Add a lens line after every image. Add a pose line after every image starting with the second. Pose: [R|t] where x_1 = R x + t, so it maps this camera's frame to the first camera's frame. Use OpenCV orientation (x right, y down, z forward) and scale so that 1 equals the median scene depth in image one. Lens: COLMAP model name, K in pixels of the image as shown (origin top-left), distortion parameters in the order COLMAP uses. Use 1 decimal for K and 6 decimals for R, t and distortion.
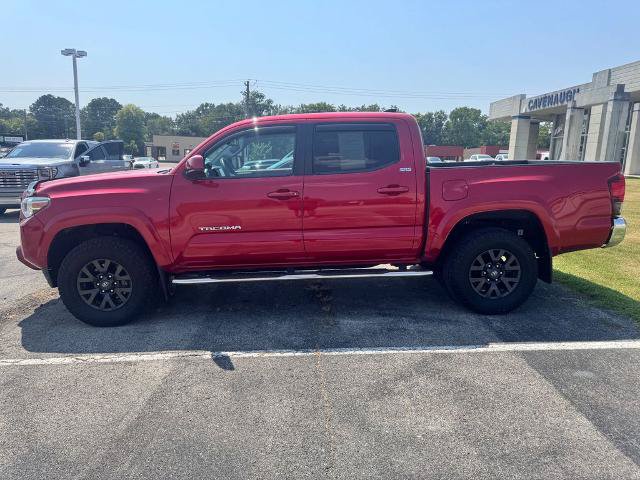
lens RADIAL K [[469.6, 0, 322.1], [0, 469.6, 235.7], [0, 0, 1]] dist [0.008941, -0.005616]
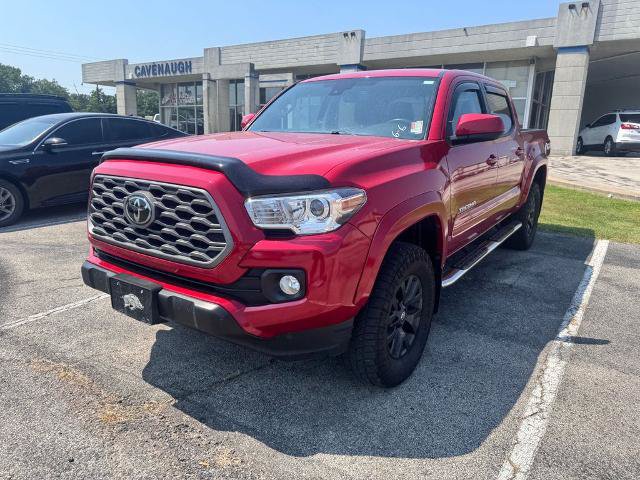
lens RADIAL K [[464.5, 0, 320.0], [0, 464.5, 240.0], [0, 0, 1]] dist [0.009725, -0.000281]
pose [[0.593545, -0.179873, 0.784443, -1.017395], [0.120752, 0.983574, 0.134167, -0.100698], [-0.795690, 0.015088, 0.605516, 0.709930]]
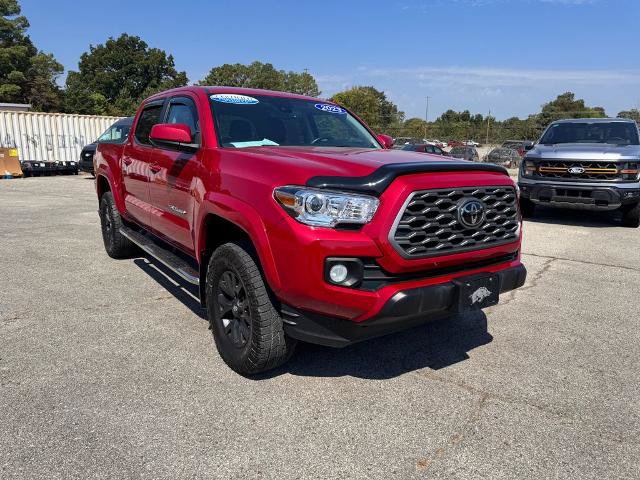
lens RADIAL K [[469.6, 0, 322.1], [0, 469.6, 235.7], [0, 0, 1]] dist [0.008941, -0.005616]
pose [[-0.552330, -0.151273, 0.819786, -1.120416], [0.131452, 0.955290, 0.264843, -0.254658], [-0.823196, 0.254044, -0.507750, 1.710164]]
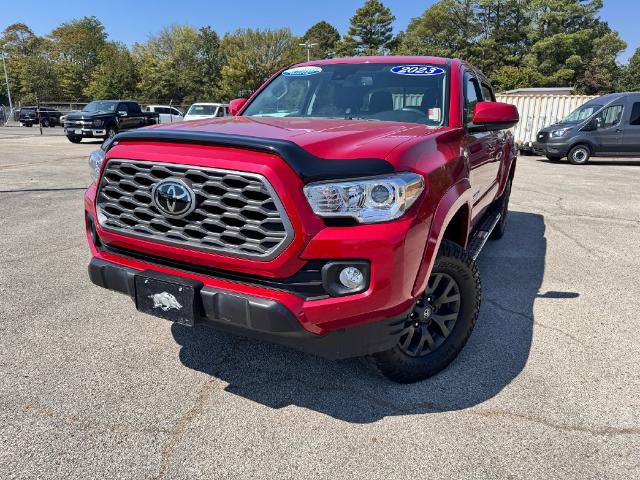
lens RADIAL K [[467.8, 0, 320.0], [0, 467.8, 240.0], [0, 0, 1]] dist [0.001975, -0.000652]
pose [[0.476076, -0.197856, 0.856857, -1.064170], [0.119188, 0.979888, 0.160043, -0.105232], [-0.871290, 0.025934, 0.490083, 0.836754]]
